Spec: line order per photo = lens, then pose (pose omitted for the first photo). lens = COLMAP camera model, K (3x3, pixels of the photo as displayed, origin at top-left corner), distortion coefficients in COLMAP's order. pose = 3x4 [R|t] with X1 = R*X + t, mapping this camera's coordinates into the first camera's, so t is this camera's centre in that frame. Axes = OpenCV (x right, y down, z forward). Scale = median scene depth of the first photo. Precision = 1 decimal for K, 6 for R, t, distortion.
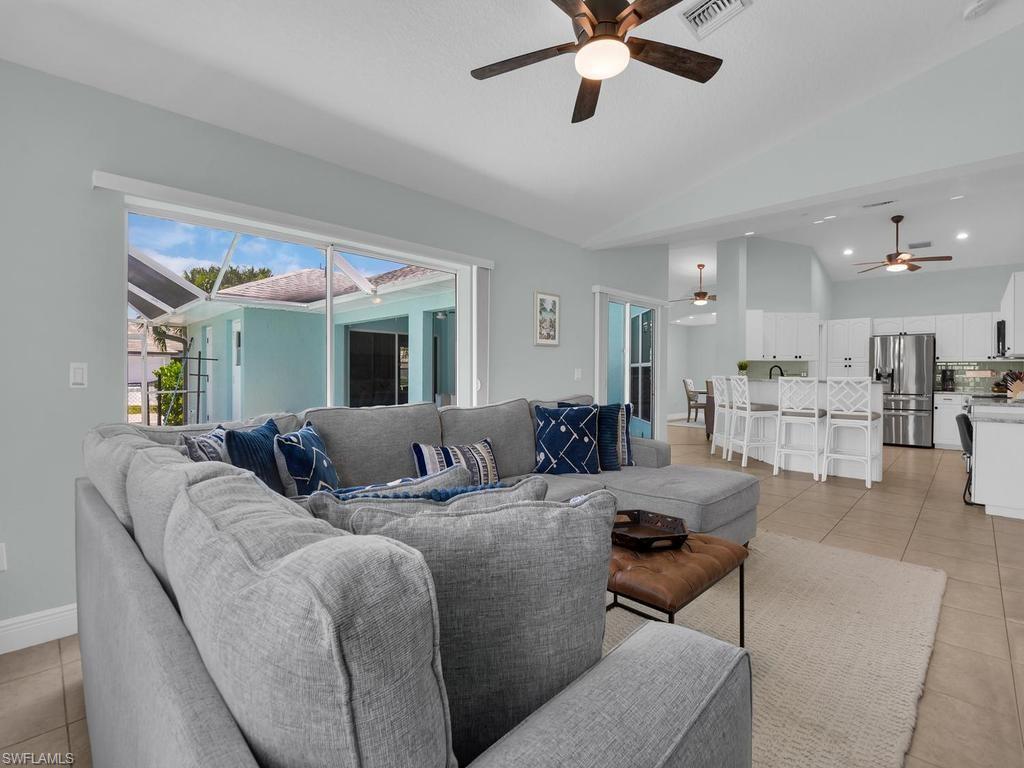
lens RADIAL K [[493.7, 0, 515.9], [0, 493.7, 378.0], [0, 0, 1]] dist [-0.005836, -0.001011]
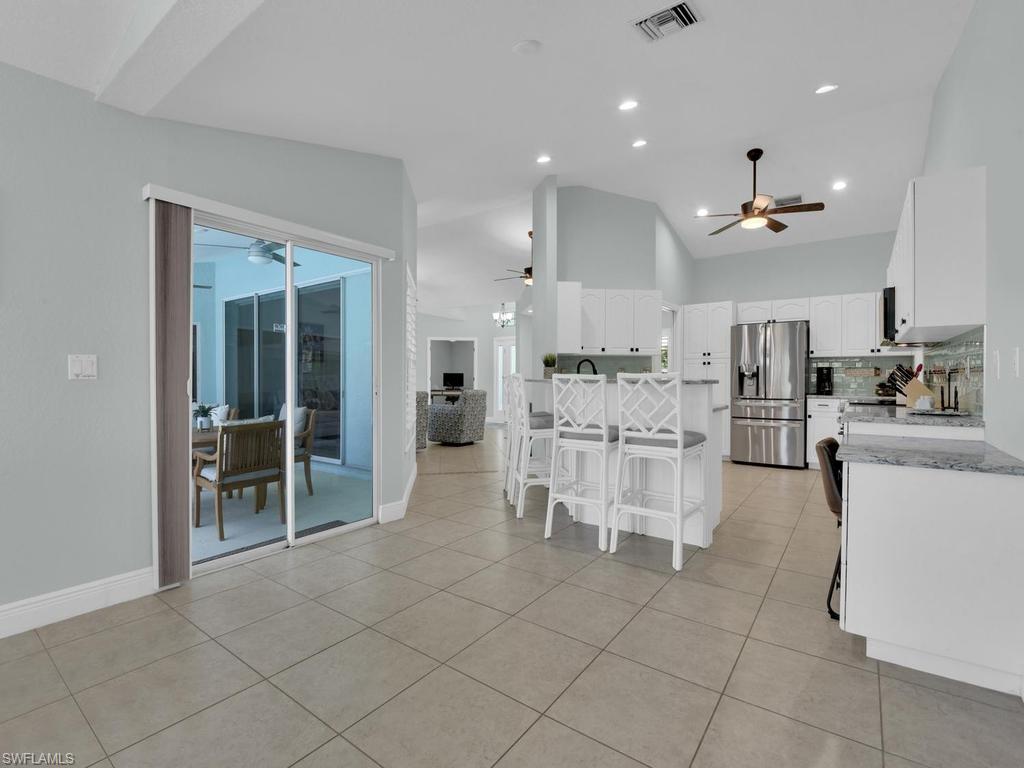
lens RADIAL K [[472.0, 0, 512.0], [0, 472.0, 384.0], [0, 0, 1]] dist [-0.001590, -0.000775]
pose [[0.993490, -0.003835, 0.113855, 0.310484], [0.003710, 0.999992, 0.001308, 0.006983], [-0.113859, -0.000877, 0.993497, 0.321298]]
